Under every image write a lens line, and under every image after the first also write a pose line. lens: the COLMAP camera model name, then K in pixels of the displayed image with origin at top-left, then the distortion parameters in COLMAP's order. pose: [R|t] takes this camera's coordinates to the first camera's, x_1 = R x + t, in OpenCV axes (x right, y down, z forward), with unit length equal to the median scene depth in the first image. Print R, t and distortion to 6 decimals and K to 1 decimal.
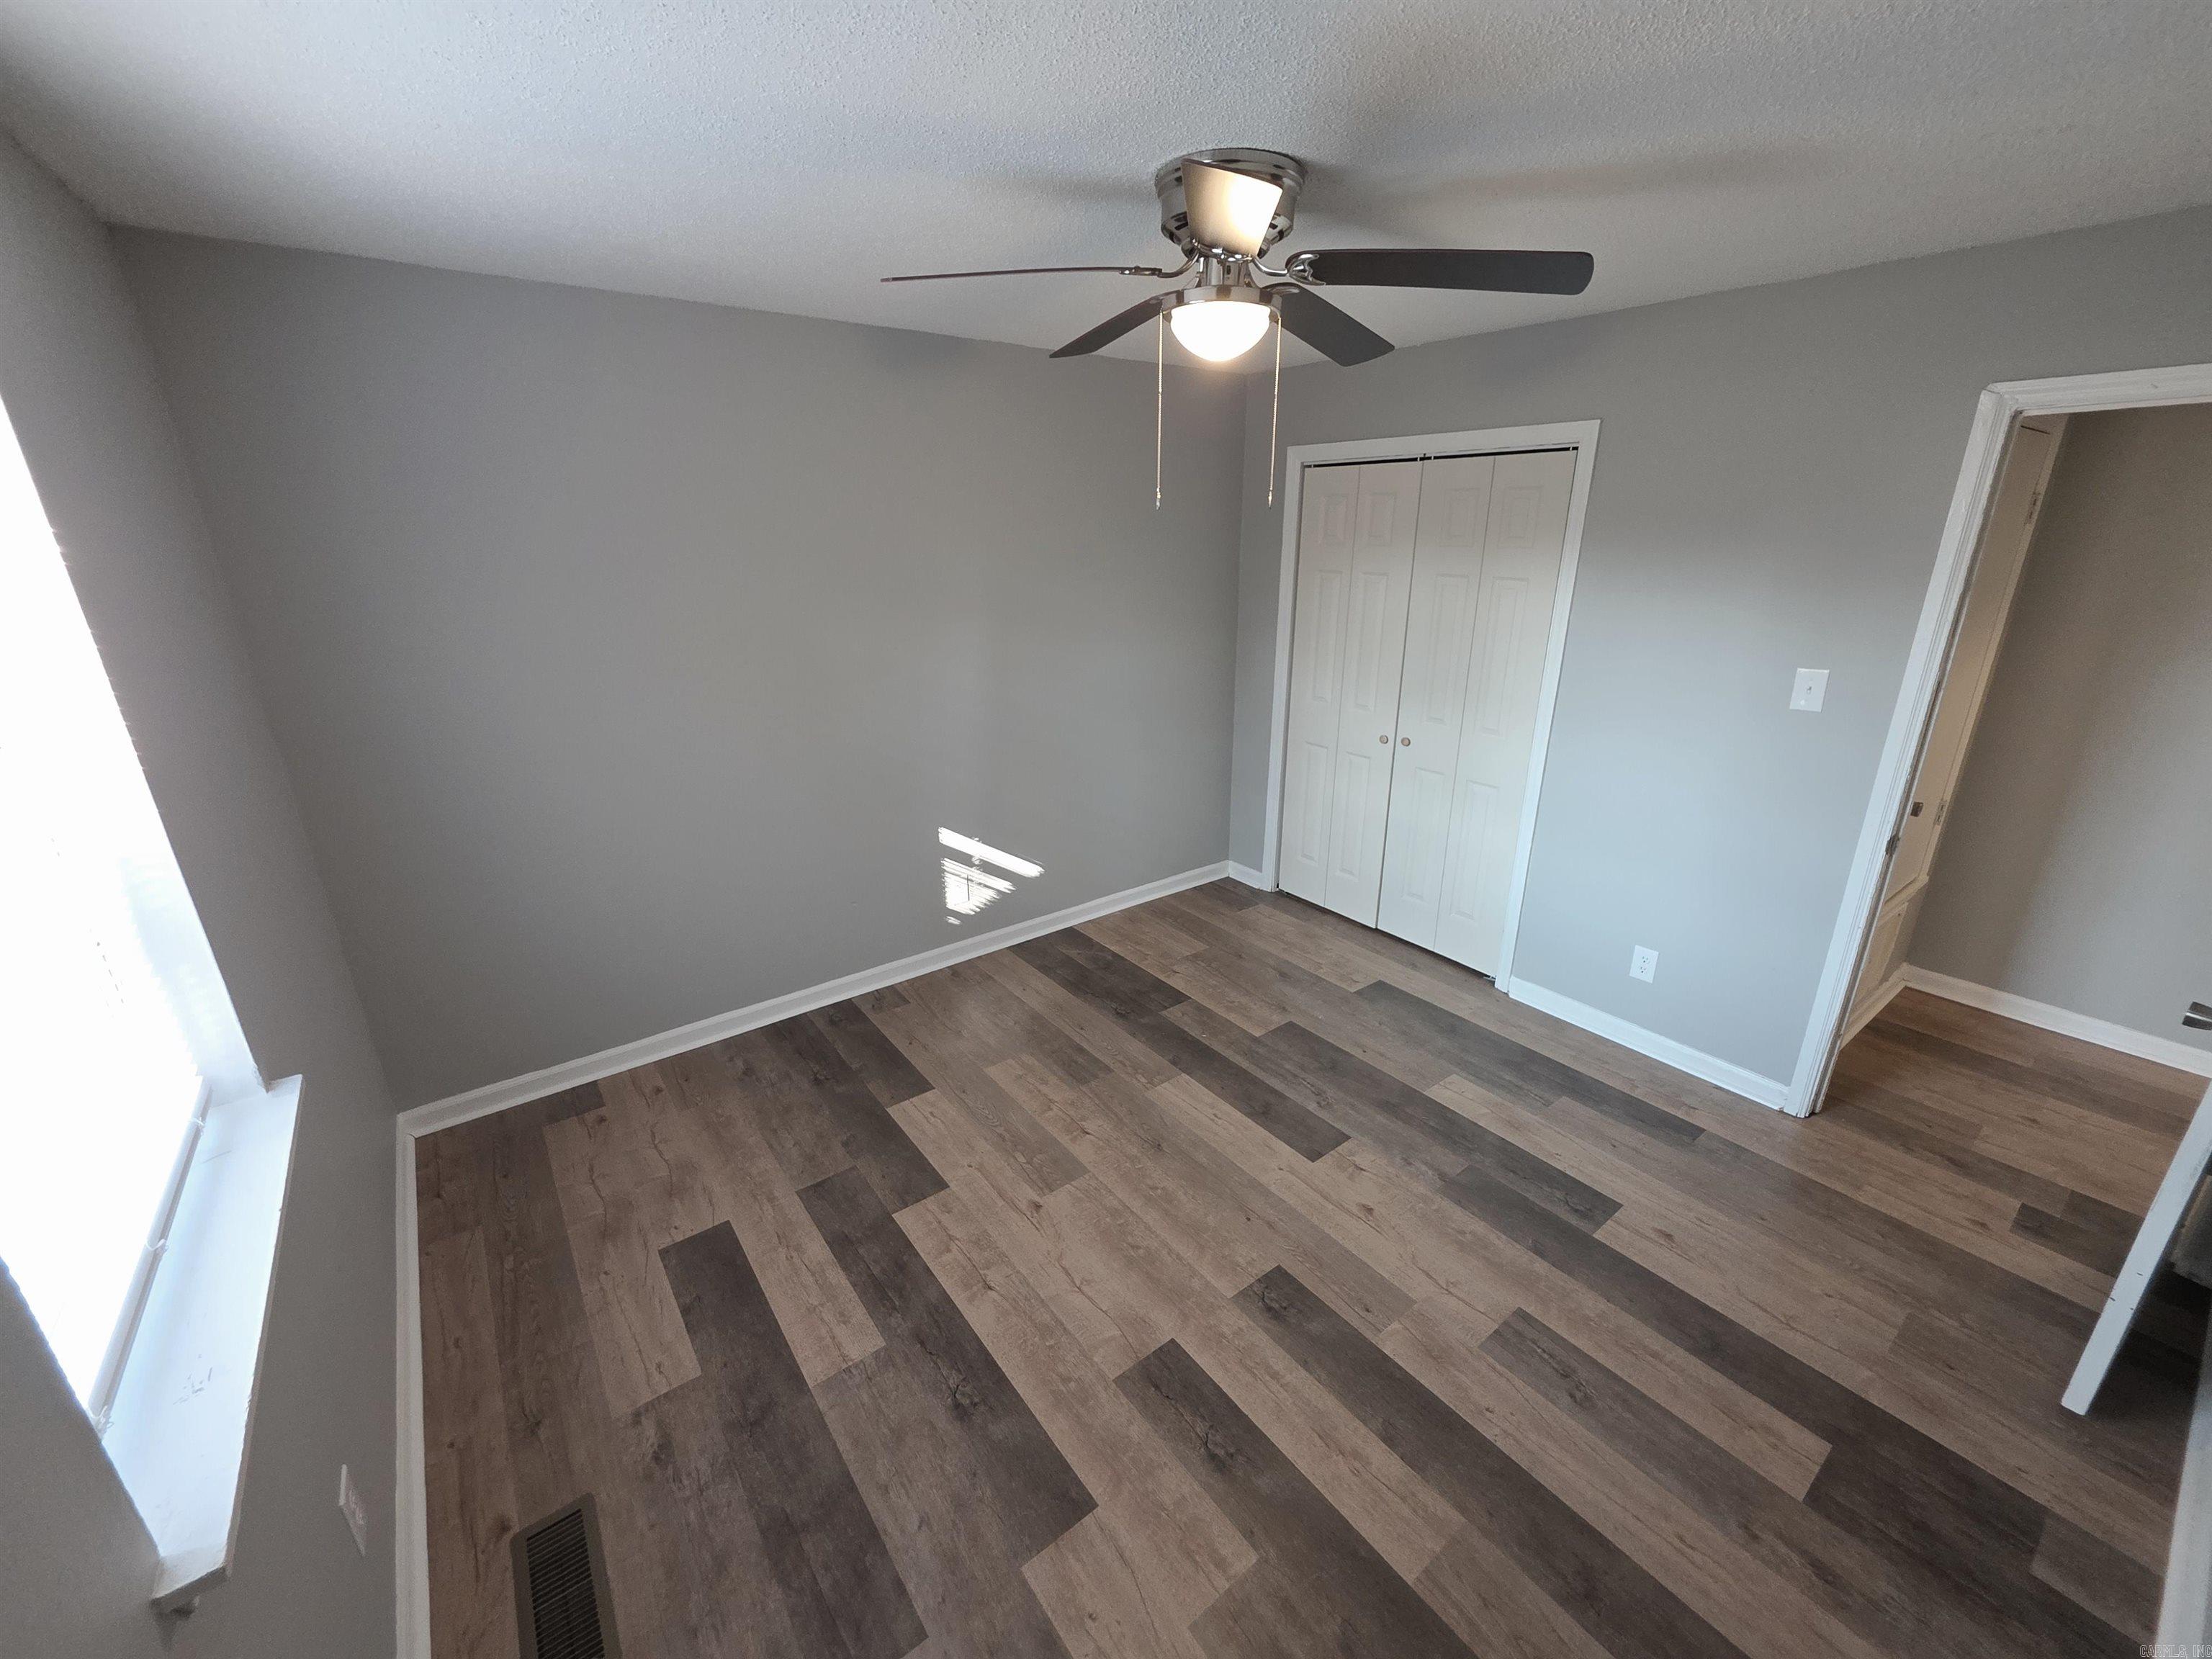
lens RADIAL K [[887.7, 0, 1106.0], [0, 887.7, 829.5], [0, 0, 1]] dist [0.001280, -0.000213]
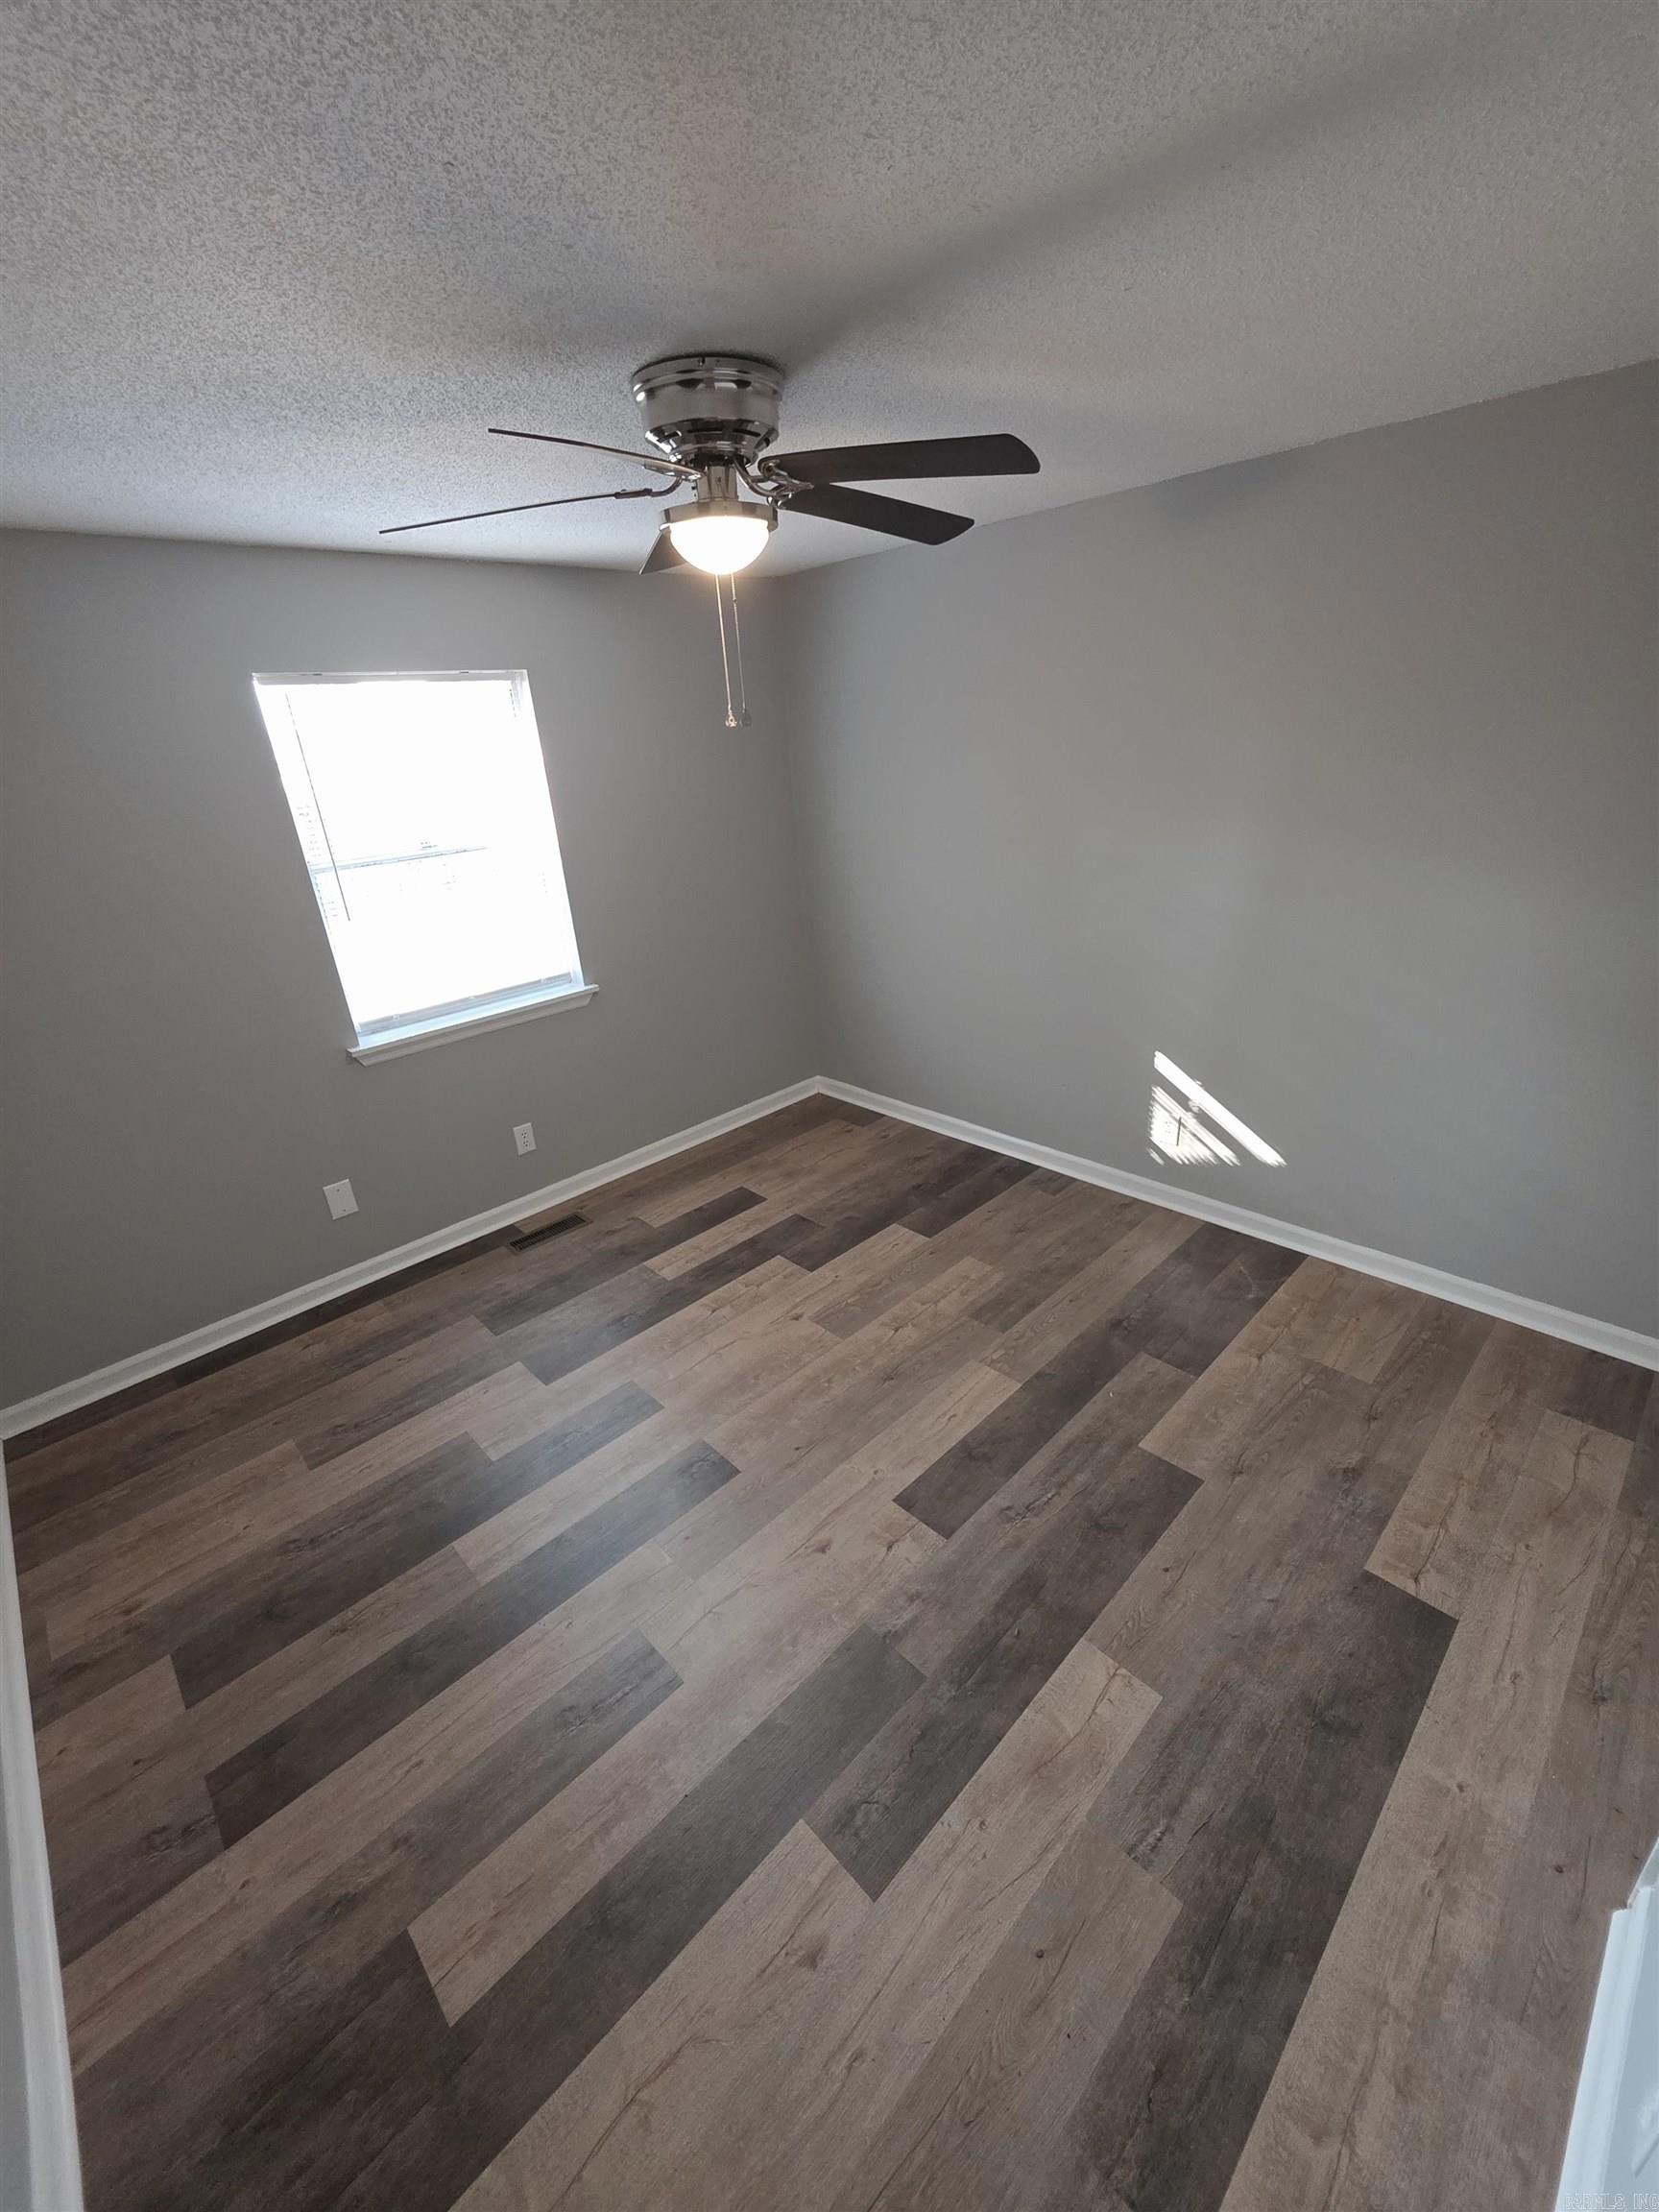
lens RADIAL K [[899.1, 0, 825.4], [0, 899.1, 1094.3], [0, 0, 1]] dist [-0.002678, -0.000366]
pose [[0.114551, 0.371225, -0.921450, 0.826944], [-0.264564, 0.905458, 0.331893, -0.230627], [0.957541, 0.205763, 0.201934, 0.651086]]
